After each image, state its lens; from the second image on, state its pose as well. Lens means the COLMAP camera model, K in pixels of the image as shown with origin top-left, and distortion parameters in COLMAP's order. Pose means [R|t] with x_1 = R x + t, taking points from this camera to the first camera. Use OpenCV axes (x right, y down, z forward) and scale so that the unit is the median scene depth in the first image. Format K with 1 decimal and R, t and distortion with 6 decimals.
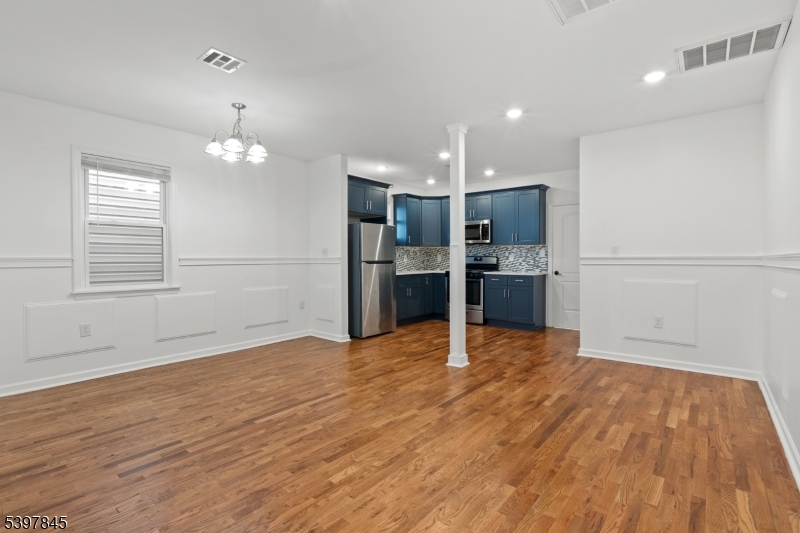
lens RADIAL K [[374.4, 0, 400.4], [0, 374.4, 263.1], [0, 0, 1]] dist [-0.007272, 0.001363]
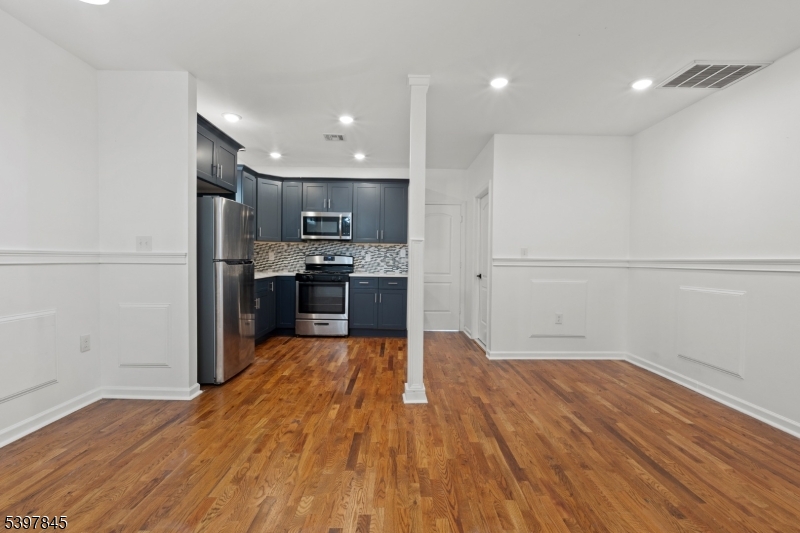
lens RADIAL K [[369.4, 0, 398.7], [0, 369.4, 265.6], [0, 0, 1]] dist [-0.006101, 0.000918]
pose [[0.768318, 0.000286, 0.640069, -0.378005], [-0.006189, 0.999956, 0.006982, -0.002128], [-0.640039, -0.009326, 0.768286, 0.498303]]
